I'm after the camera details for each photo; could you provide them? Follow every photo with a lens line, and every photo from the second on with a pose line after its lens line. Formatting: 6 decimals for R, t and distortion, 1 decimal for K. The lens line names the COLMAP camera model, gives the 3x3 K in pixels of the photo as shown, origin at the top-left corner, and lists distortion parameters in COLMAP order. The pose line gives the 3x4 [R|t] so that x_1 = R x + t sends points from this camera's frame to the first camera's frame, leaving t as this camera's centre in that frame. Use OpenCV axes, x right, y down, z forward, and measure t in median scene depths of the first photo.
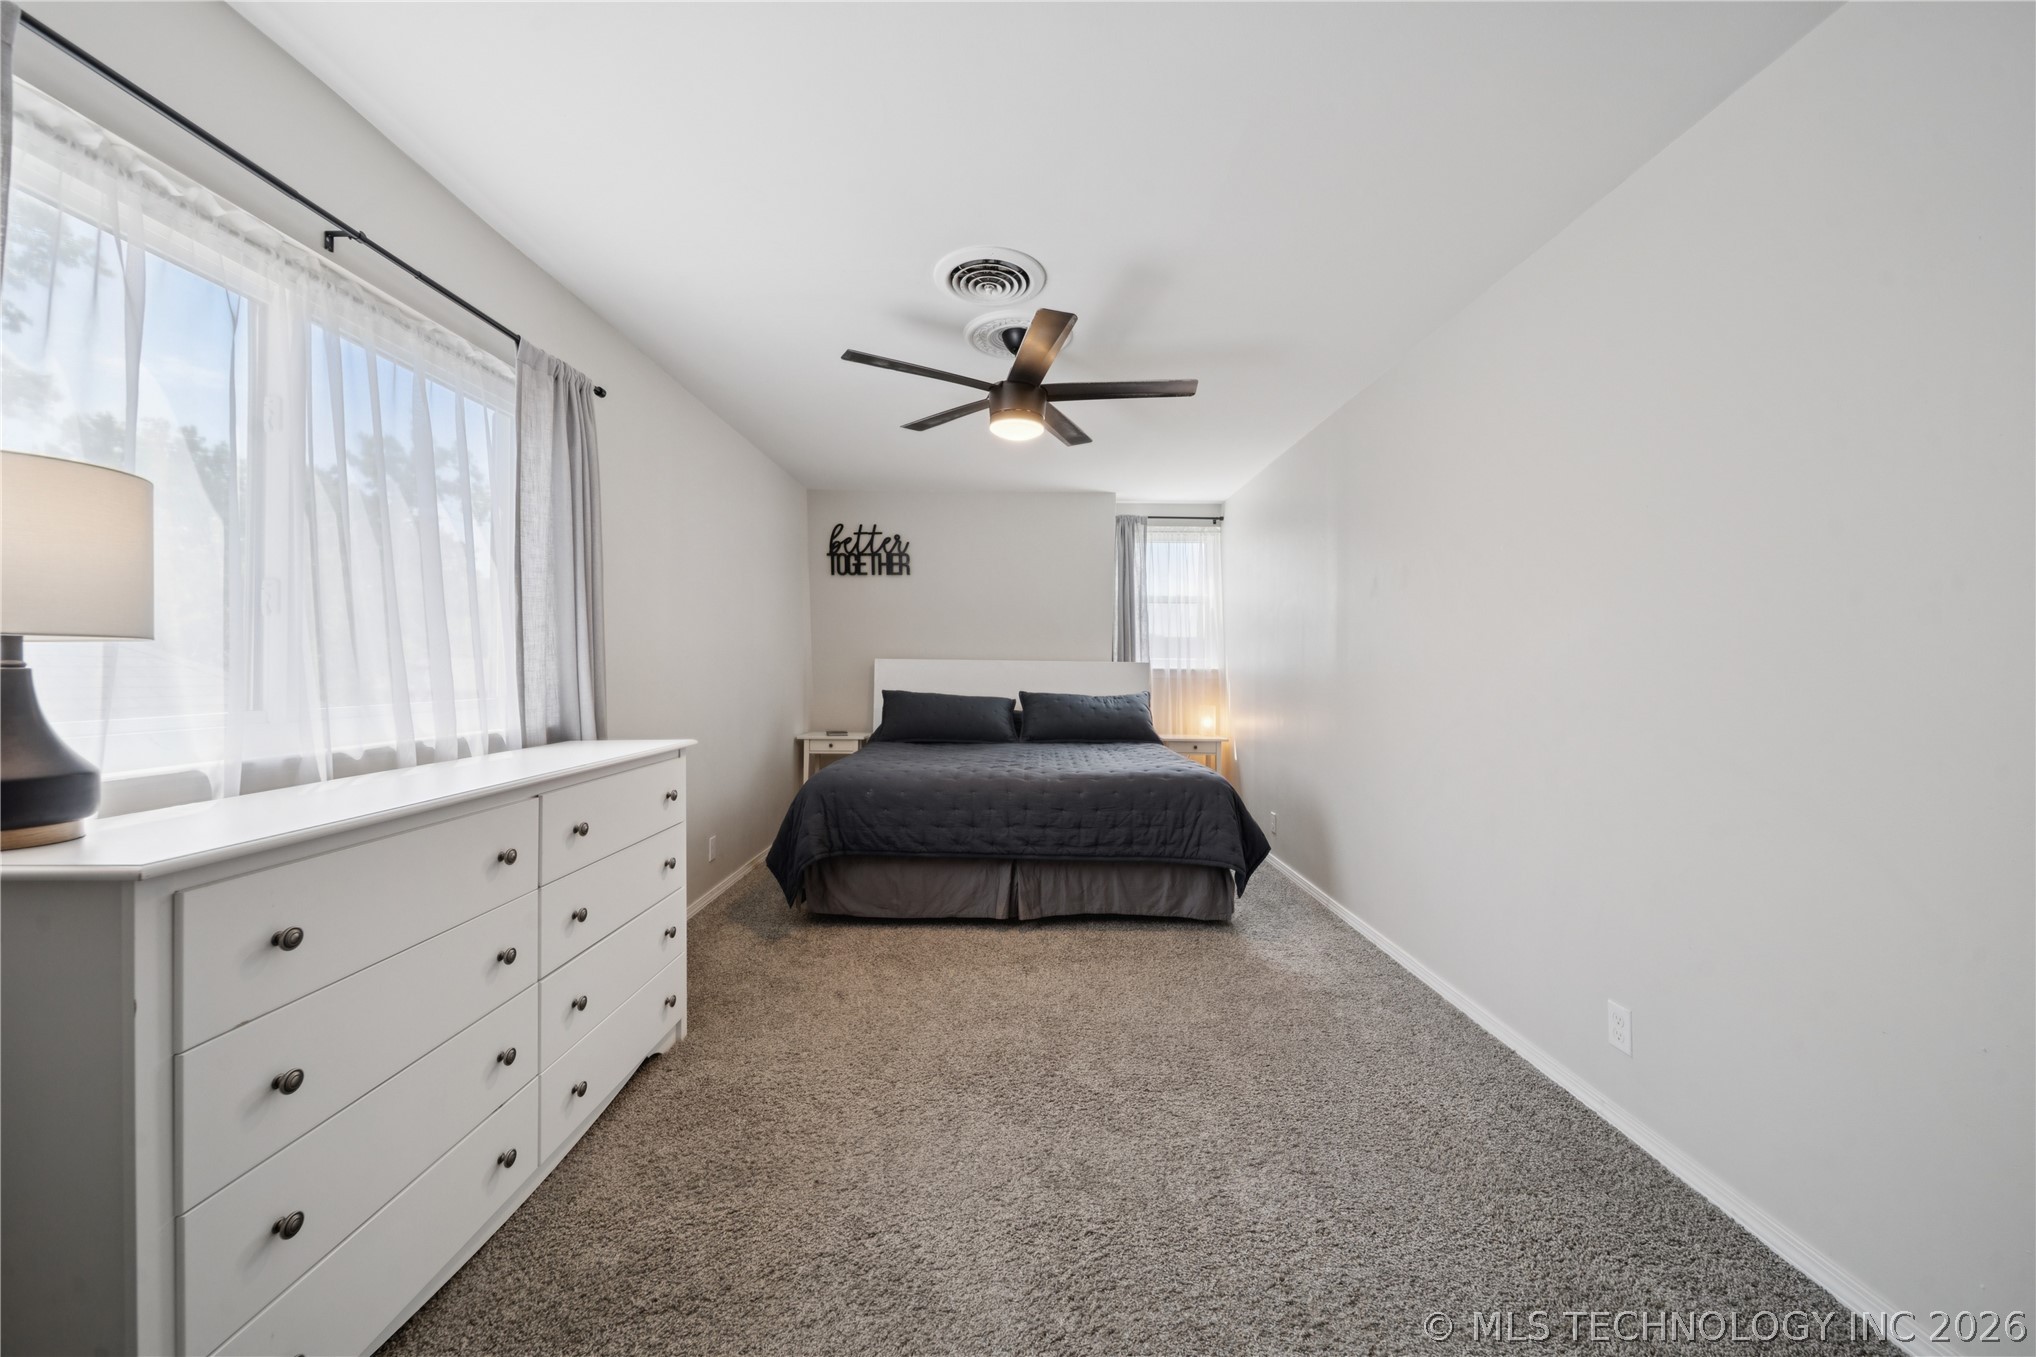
lens RADIAL K [[734.2, 0, 1015.6], [0, 734.2, 661.8], [0, 0, 1]] dist [-0.000908, -0.000272]
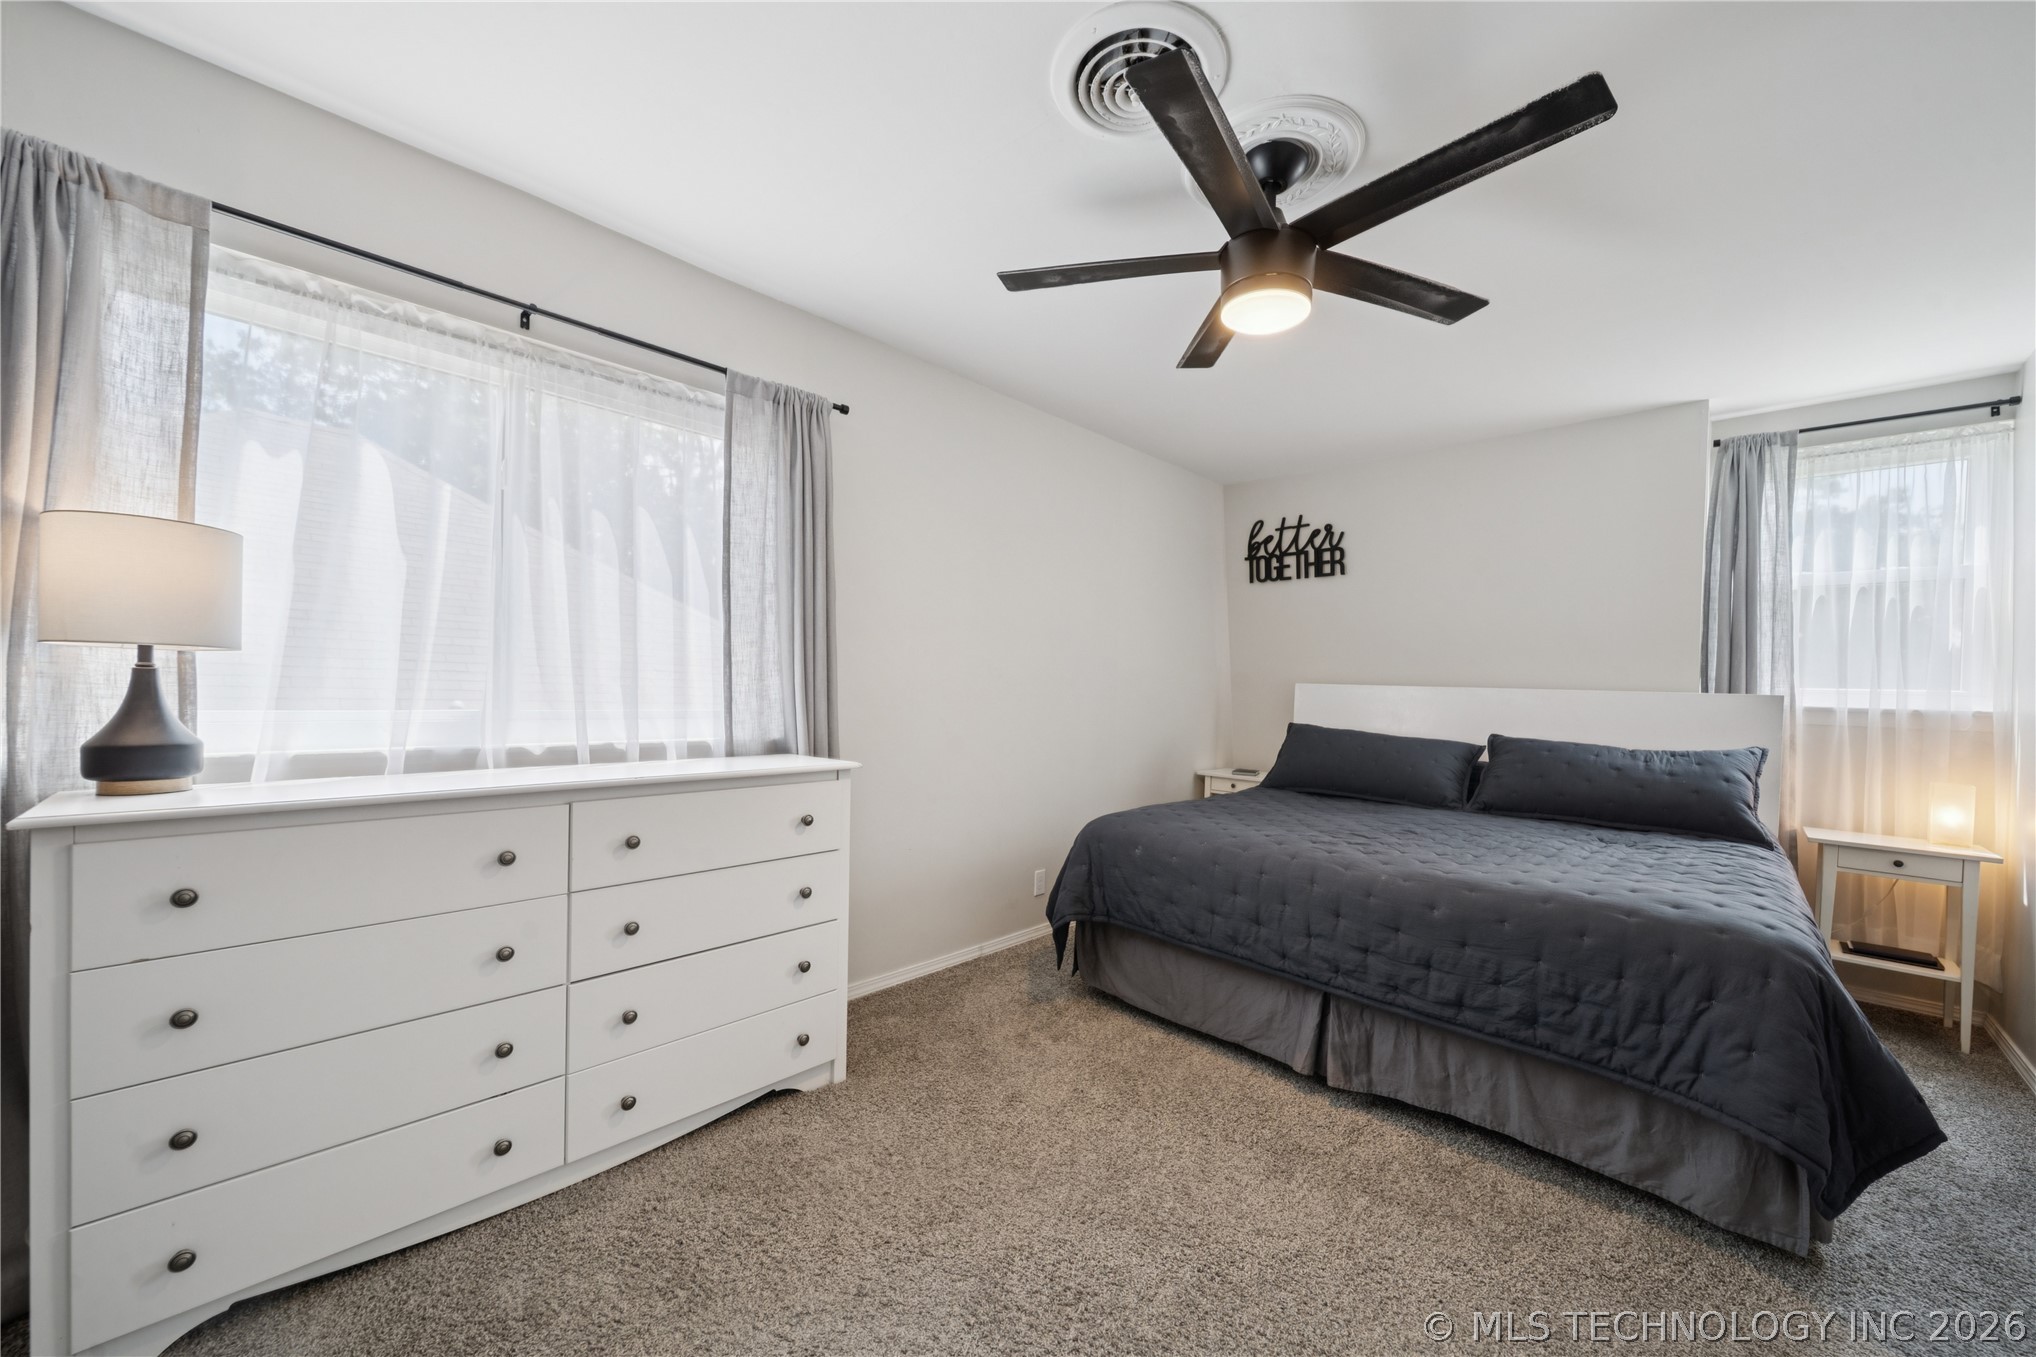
lens RADIAL K [[751.2, 0, 1023.8], [0, 751.2, 696.7], [0, 0, 1]] dist [-0.001251, -0.000202]
pose [[0.726875, 0.022663, -0.686396, 0.252653], [-0.016643, 0.999743, 0.015384, 0.004265], [0.686568, 0.000241, 0.727065, 0.329344]]
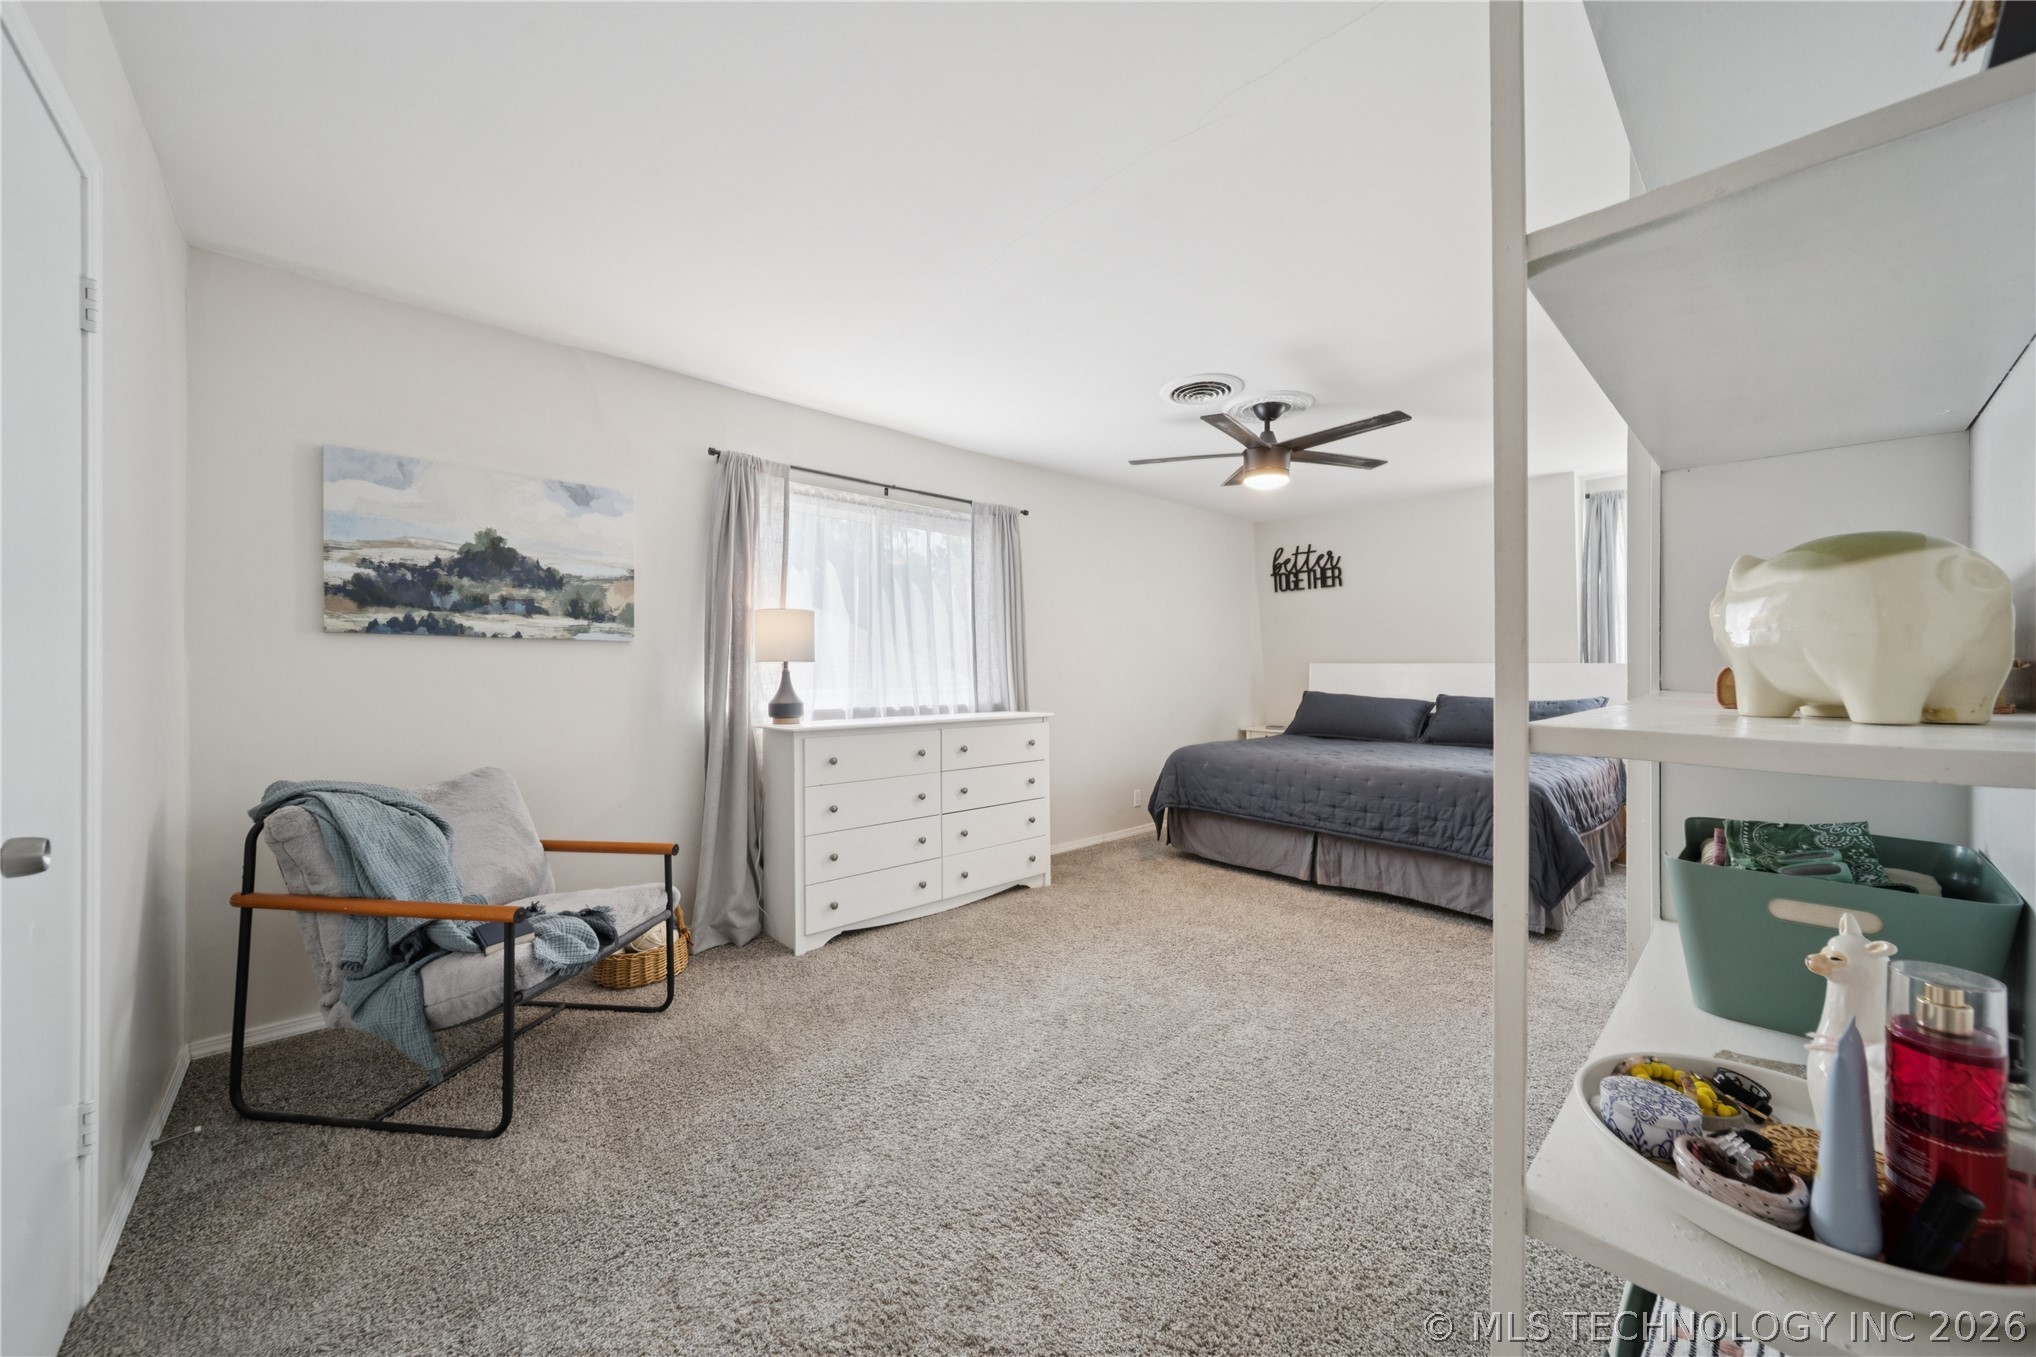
lens RADIAL K [[724.2, 0, 1017.2], [0, 724.2, 675.9], [0, 0, 1]] dist [0.000658, -0.001788]
pose [[0.677512, -0.001193, -0.735511, 0.526618], [0.009007, 0.999937, 0.006675, 0.005681], [0.735457, -0.011147, 0.677480, -0.138279]]
